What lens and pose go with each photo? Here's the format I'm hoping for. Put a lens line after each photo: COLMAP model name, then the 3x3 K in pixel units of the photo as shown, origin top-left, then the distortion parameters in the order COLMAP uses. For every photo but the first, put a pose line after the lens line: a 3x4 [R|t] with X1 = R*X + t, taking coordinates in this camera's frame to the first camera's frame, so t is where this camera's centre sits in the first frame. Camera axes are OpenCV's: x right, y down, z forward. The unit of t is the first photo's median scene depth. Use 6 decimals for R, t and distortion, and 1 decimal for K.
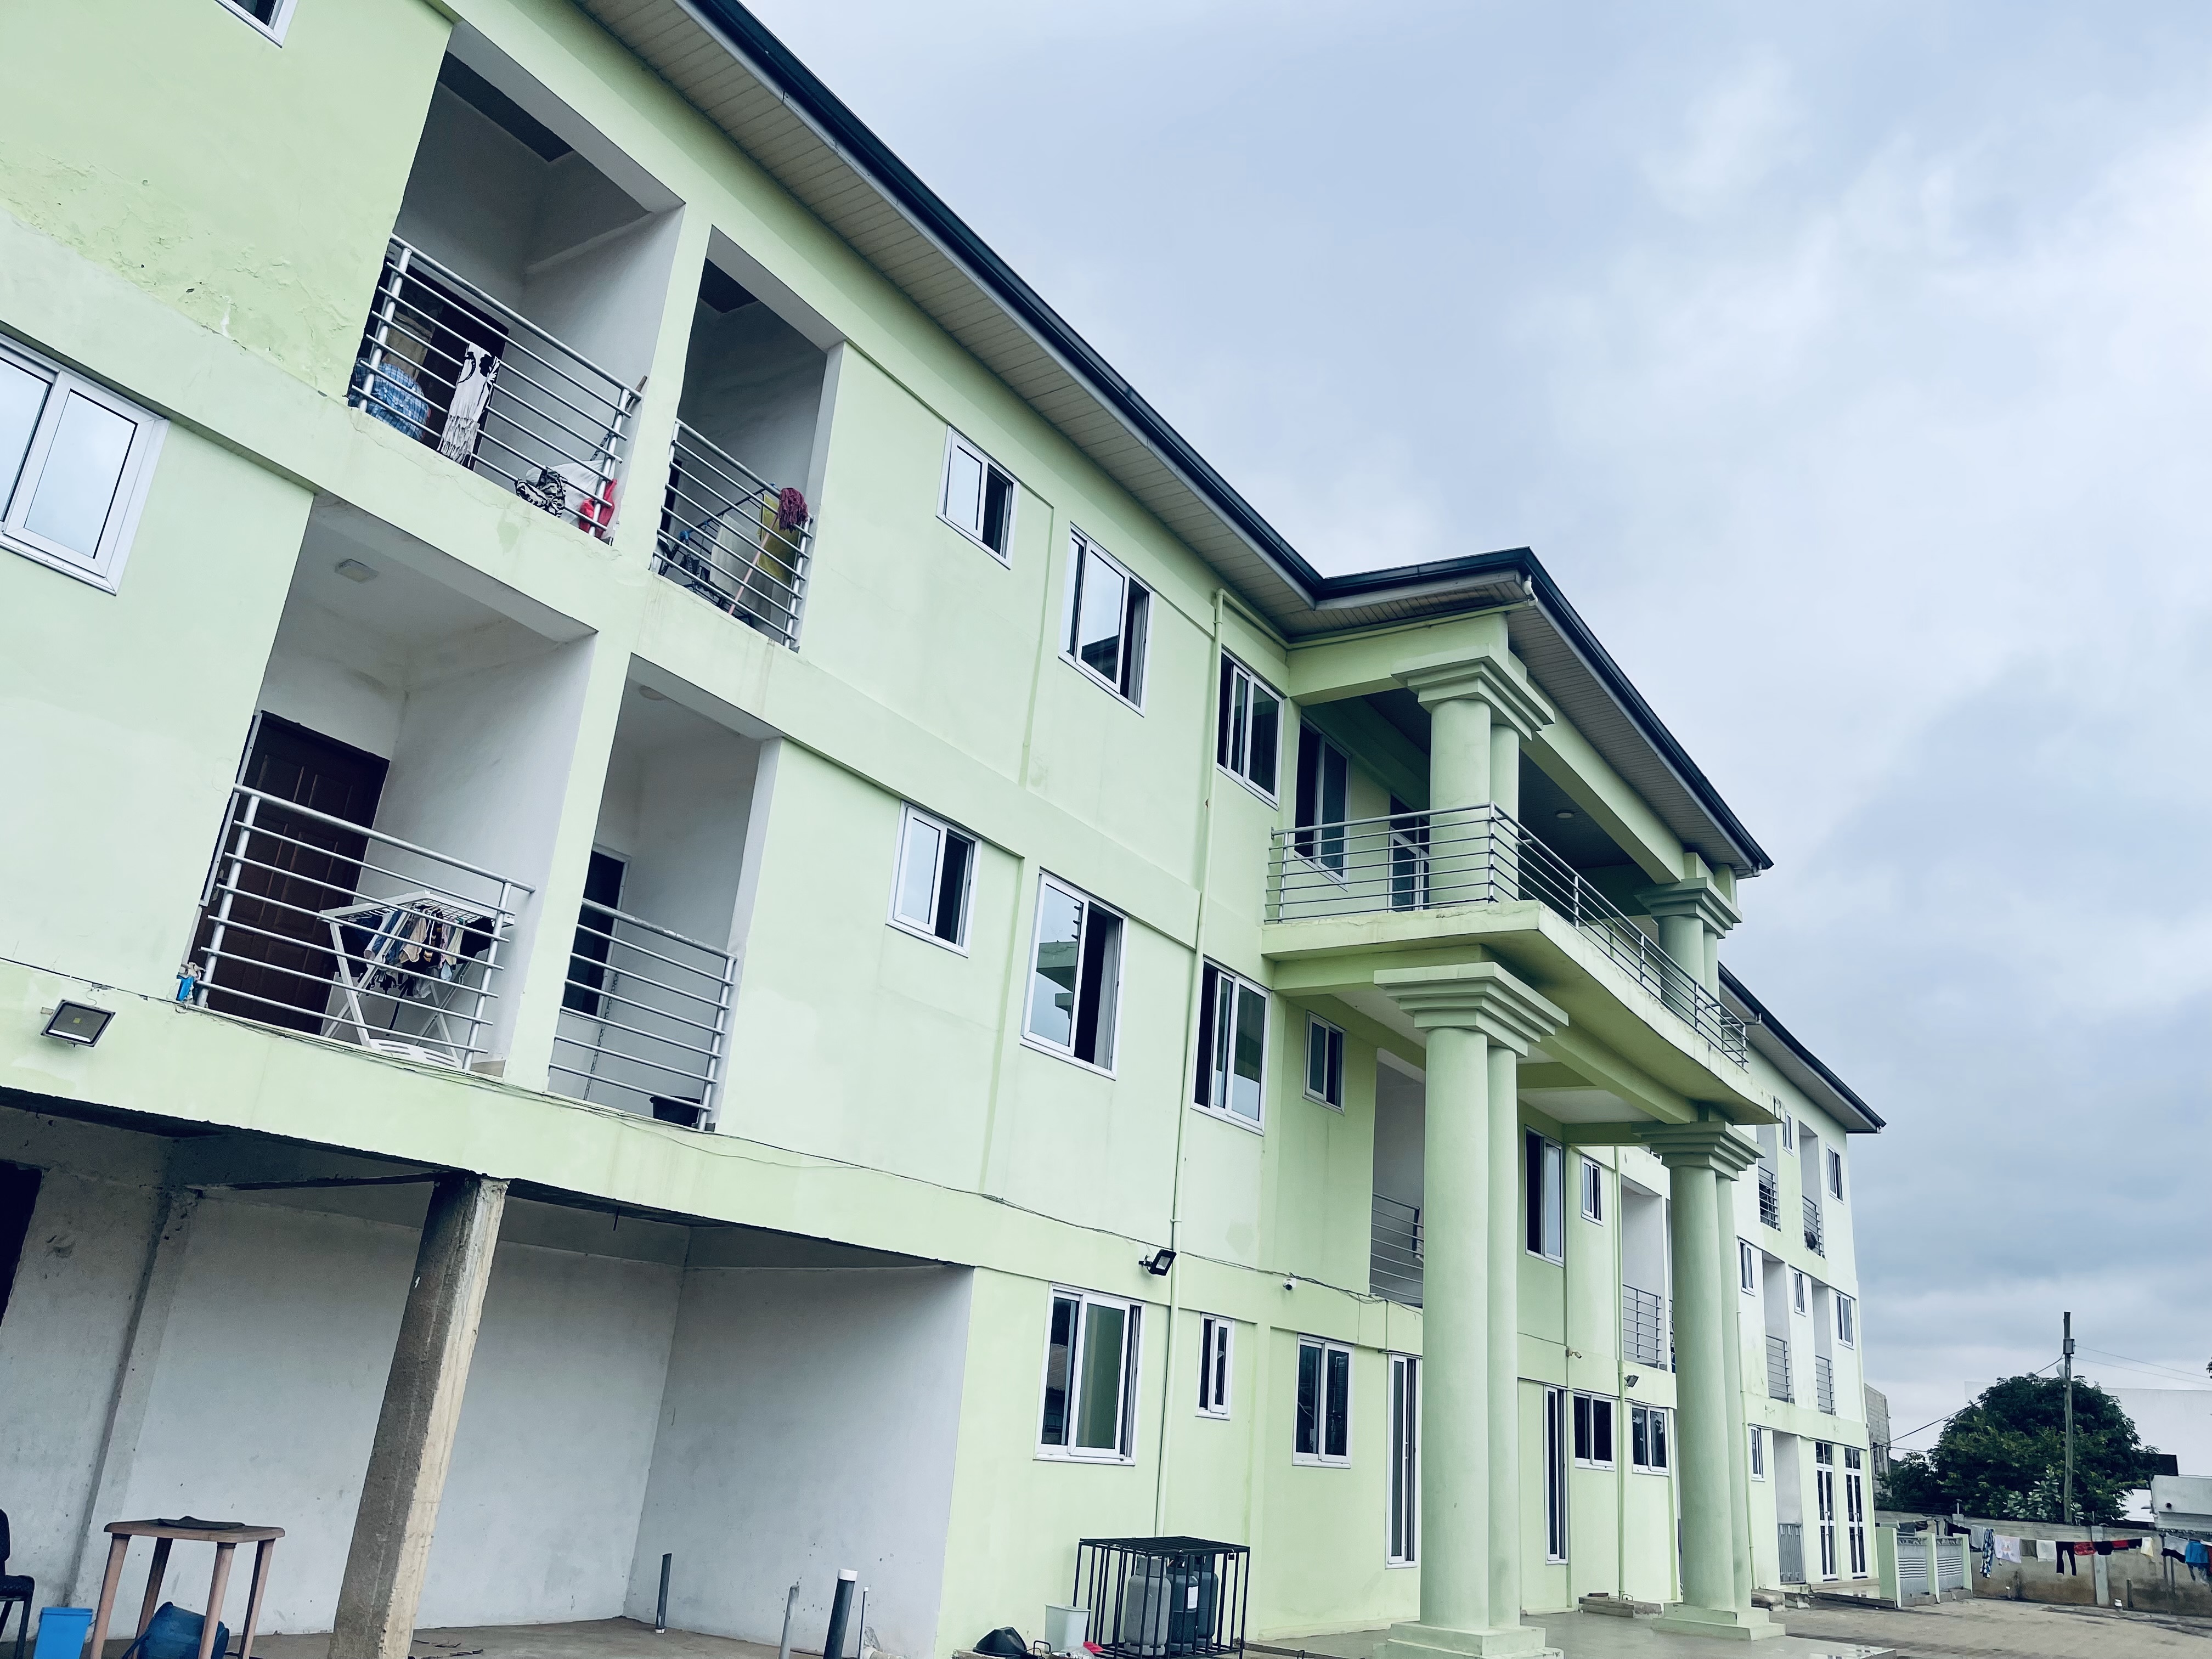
lens RADIAL K [[1670.3, 0, 1102.3], [0, 1670.3, 829.4], [0, 0, 1]] dist [0.051155, -0.063397]
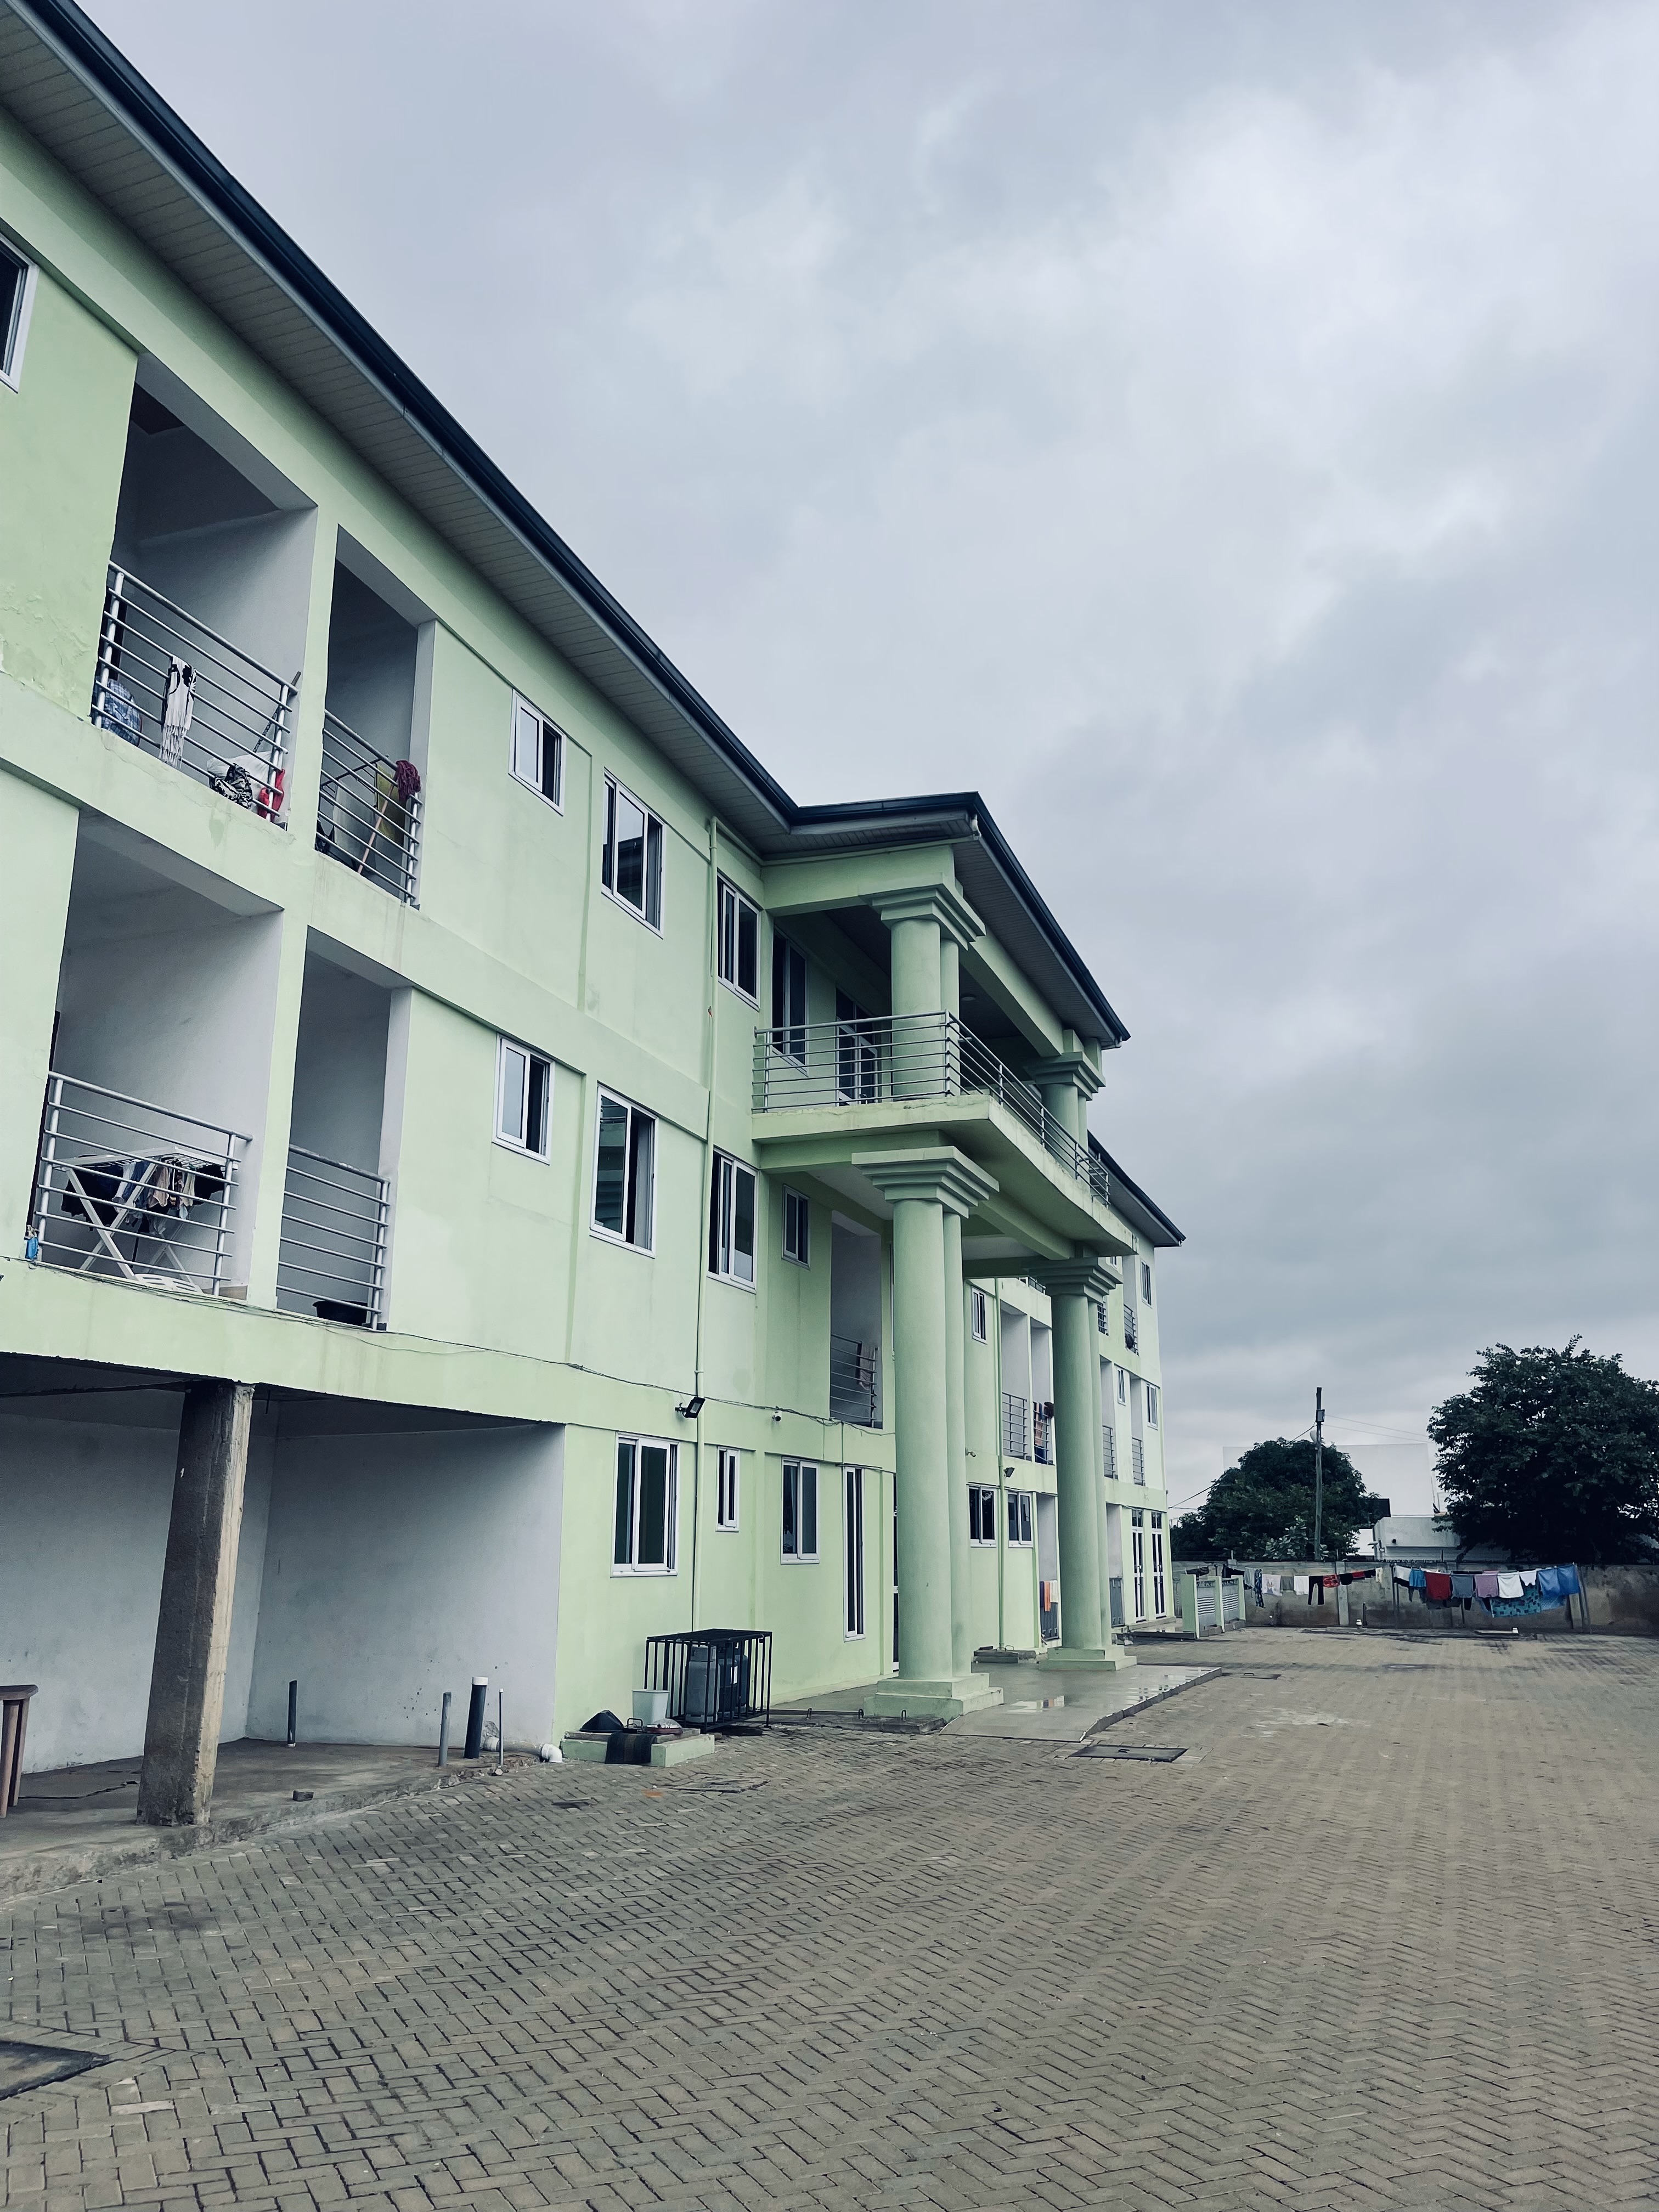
lens RADIAL K [[1670.3, 0, 819.3], [0, 1670.3, 1094.0], [0, 0, 1]] dist [0.051155, -0.063397]
pose [[0.971825, -0.012699, 0.235362, -0.160996], [-0.008003, 0.996194, 0.086795, -0.070309], [-0.235568, -0.086234, 0.968024, -0.158804]]
